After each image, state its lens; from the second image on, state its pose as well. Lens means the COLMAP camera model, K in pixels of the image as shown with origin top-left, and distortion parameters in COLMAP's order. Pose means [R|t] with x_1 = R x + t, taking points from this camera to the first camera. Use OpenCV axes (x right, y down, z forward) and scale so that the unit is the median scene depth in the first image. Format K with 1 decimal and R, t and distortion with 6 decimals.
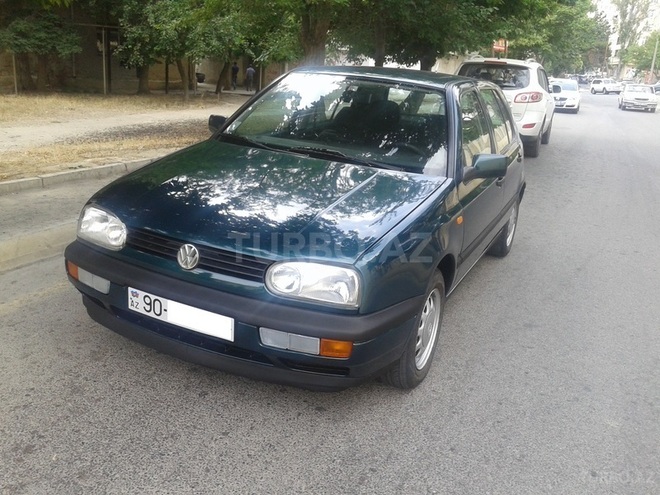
lens RADIAL K [[611.1, 0, 325.2], [0, 611.1, 245.3], [0, 0, 1]] dist [0.087655, -0.205087]
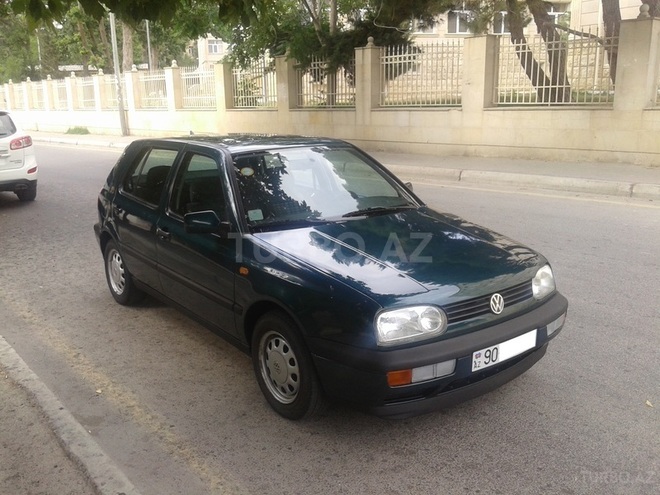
lens RADIAL K [[613.0, 0, 322.8], [0, 613.0, 244.3], [0, 0, 1]] dist [0.047157, -0.101177]
pose [[0.448843, -0.297060, 0.842790, -1.360220], [0.320326, 0.933938, 0.158592, -0.395816], [-0.834225, 0.198785, 0.514348, 0.605683]]
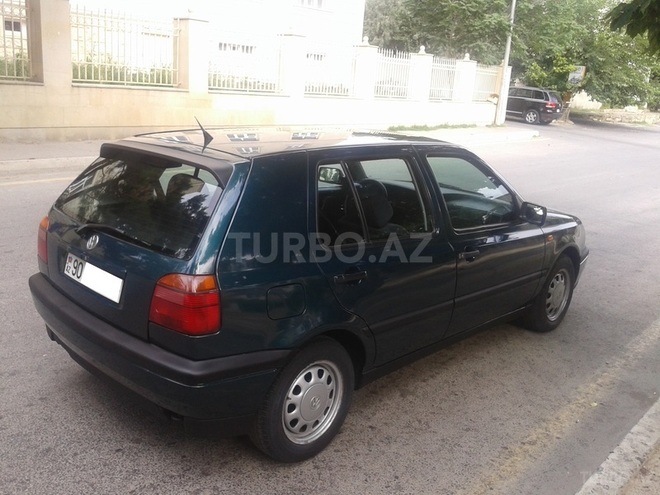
lens RADIAL K [[613.0, 0, 322.8], [0, 613.0, 244.3], [0, 0, 1]] dist [0.047157, -0.101177]
pose [[-0.936188, -0.221870, 0.272628, -0.213144], [-0.046054, 0.846351, 0.530631, -1.021835], [-0.348470, 0.484215, -0.802561, 2.992256]]
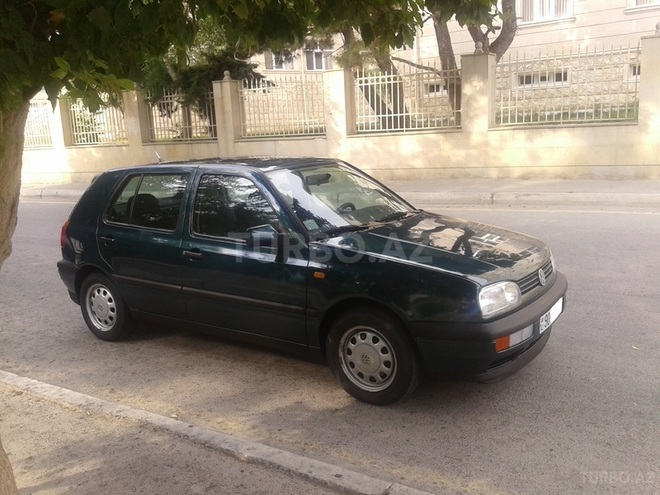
lens RADIAL K [[610.7, 0, 322.1], [0, 610.7, 247.9], [0, 0, 1]] dist [0.112671, -0.265852]
pose [[0.146736, -0.281391, 0.948308, -1.671654], [0.353163, 0.910405, 0.215497, -0.551866], [-0.923983, 0.303286, 0.232966, 1.087410]]
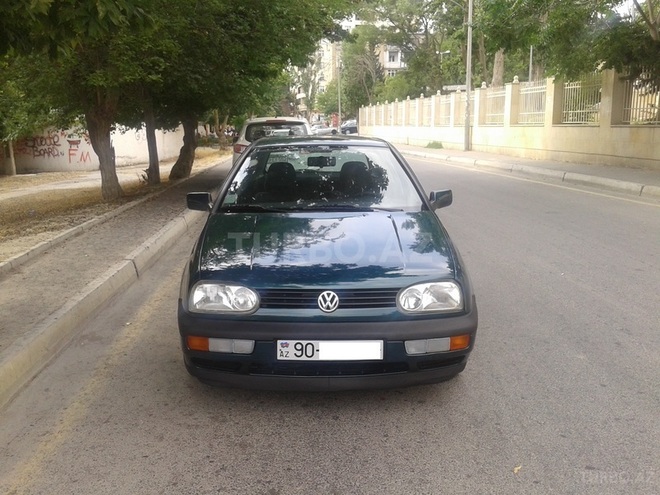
lens RADIAL K [[611.1, 0, 325.2], [0, 611.1, 245.3], [0, 0, 1]] dist [0.087655, -0.205087]
pose [[0.889180, -0.177482, 0.421734, -0.701109], [0.213678, 0.976096, -0.039737, -0.043507], [-0.404600, 0.125449, 0.905848, -0.116272]]
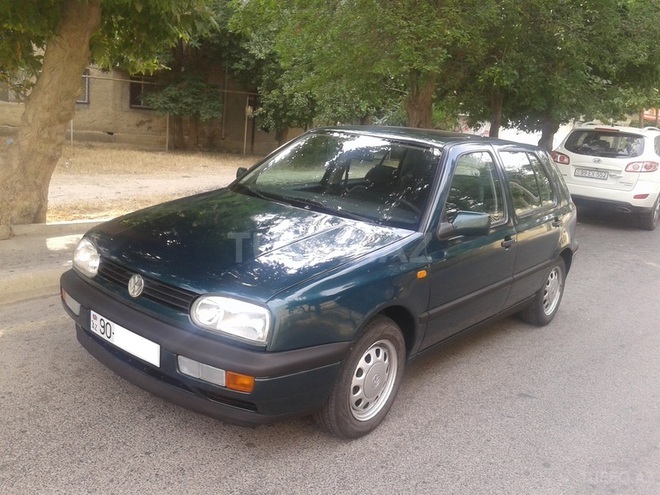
lens RADIAL K [[611.1, 0, 325.2], [0, 611.1, 245.3], [0, 0, 1]] dist [0.087655, -0.205087]
pose [[0.972502, 0.058253, -0.225490, 0.346856], [-0.080764, 0.992485, -0.091926, 0.018796], [0.218440, 0.107610, 0.969899, -0.014664]]
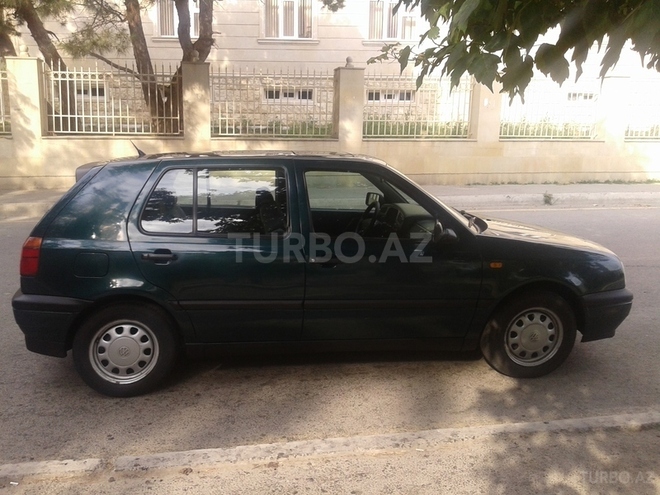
lens RADIAL K [[611.1, 0, 325.2], [0, 611.1, 245.3], [0, 0, 1]] dist [0.087655, -0.205087]
pose [[-0.547736, -0.242765, 0.800656, -1.298829], [0.189567, 0.896078, 0.401382, -0.909292], [-0.814892, 0.371630, -0.444794, 2.419729]]
